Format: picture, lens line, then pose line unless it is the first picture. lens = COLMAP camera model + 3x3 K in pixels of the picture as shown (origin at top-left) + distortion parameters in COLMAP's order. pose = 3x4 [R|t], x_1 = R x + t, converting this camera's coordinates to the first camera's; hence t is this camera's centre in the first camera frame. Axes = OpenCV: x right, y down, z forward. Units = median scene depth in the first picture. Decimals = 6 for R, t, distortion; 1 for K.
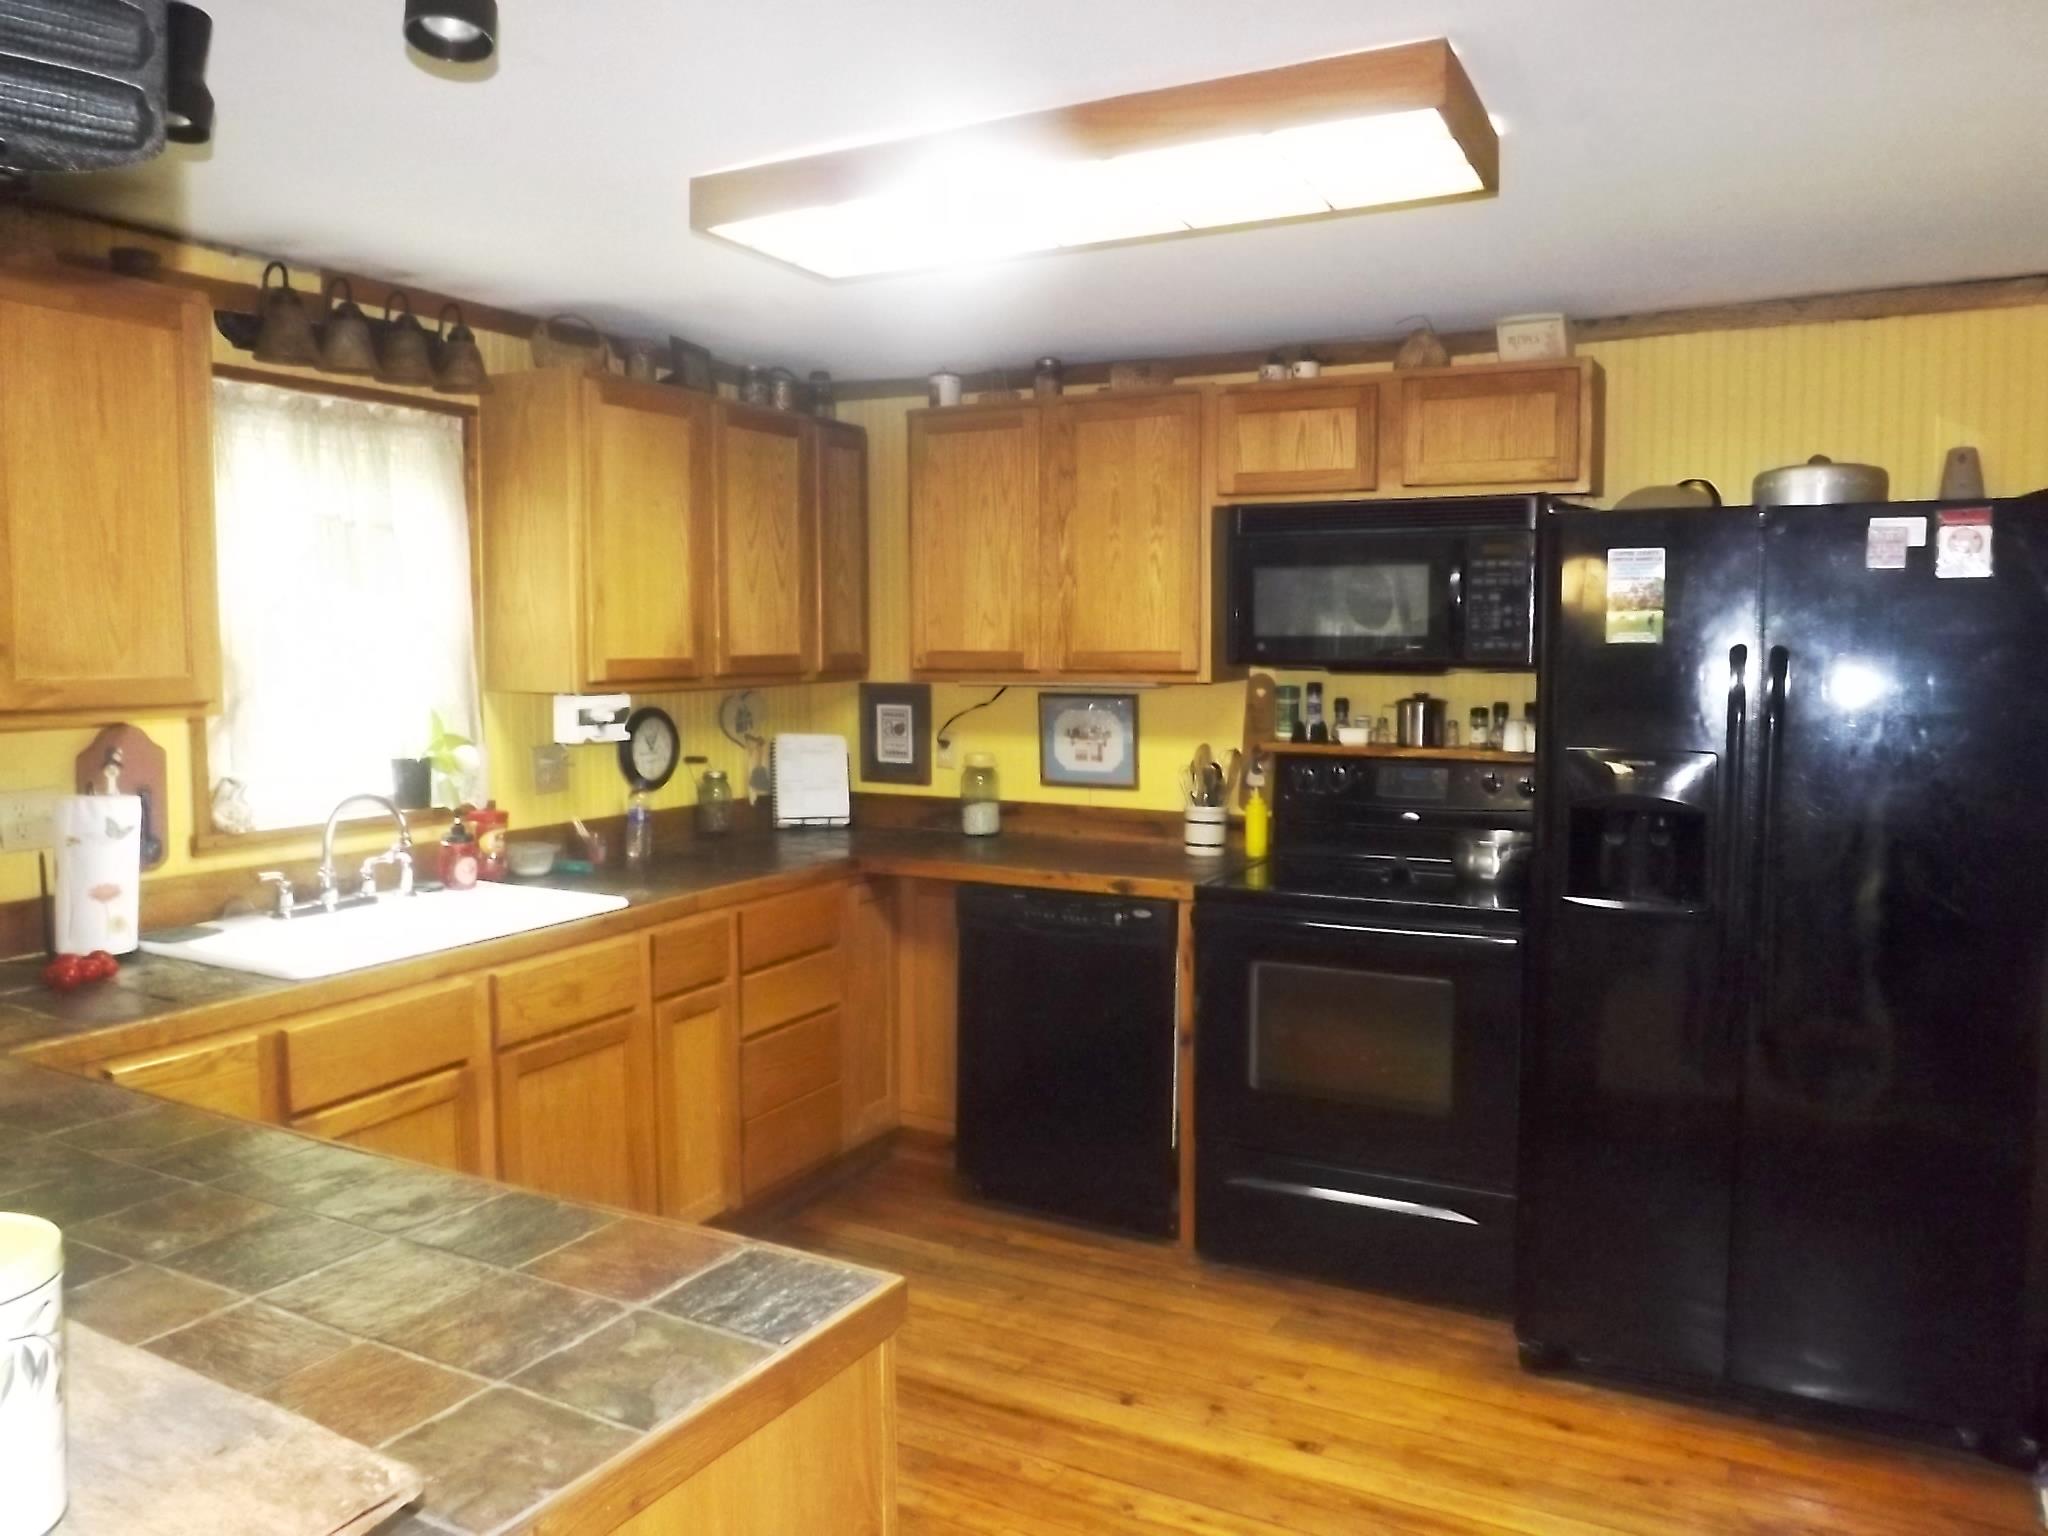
lens RADIAL K [[1475.2, 0, 1024.8], [0, 1475.2, 780.5], [0, 0, 1]] dist [-0.053131, 0.002224]
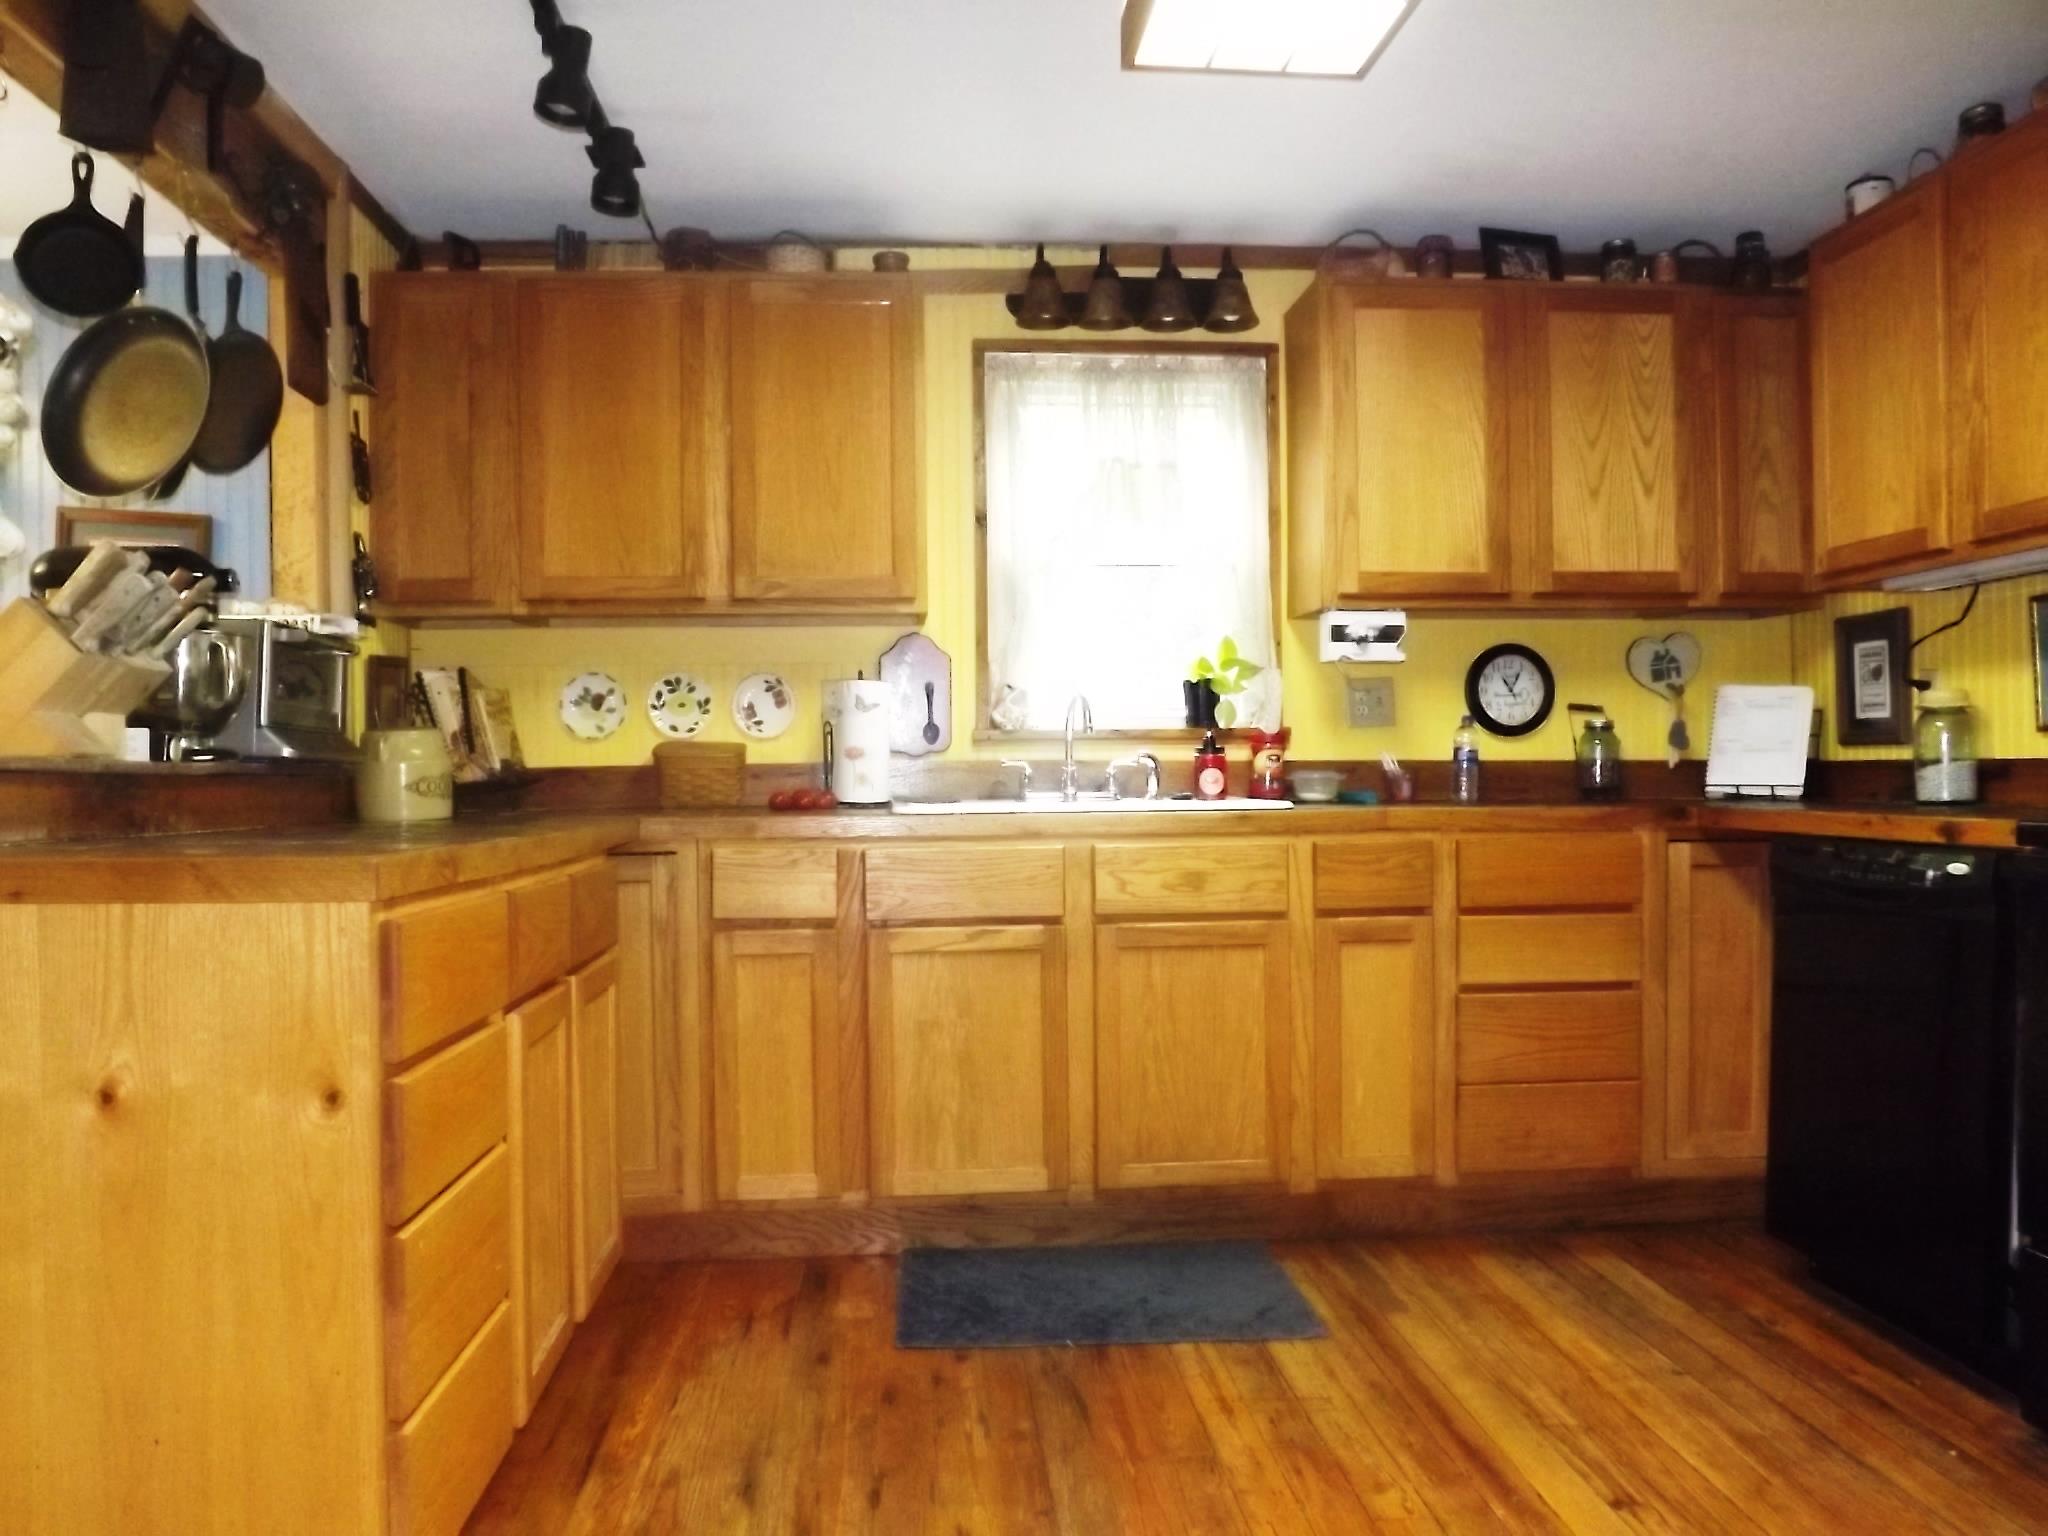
lens RADIAL K [[1488.8, 0, 1019.4], [0, 1488.8, 810.4], [0, 0, 1]] dist [-0.076361, 0.004750]
pose [[0.522722, 0.010752, -0.852435, 0.407387], [-0.070337, 0.997055, -0.030555, 0.113604], [0.849596, 0.075930, 0.521939, 0.309225]]
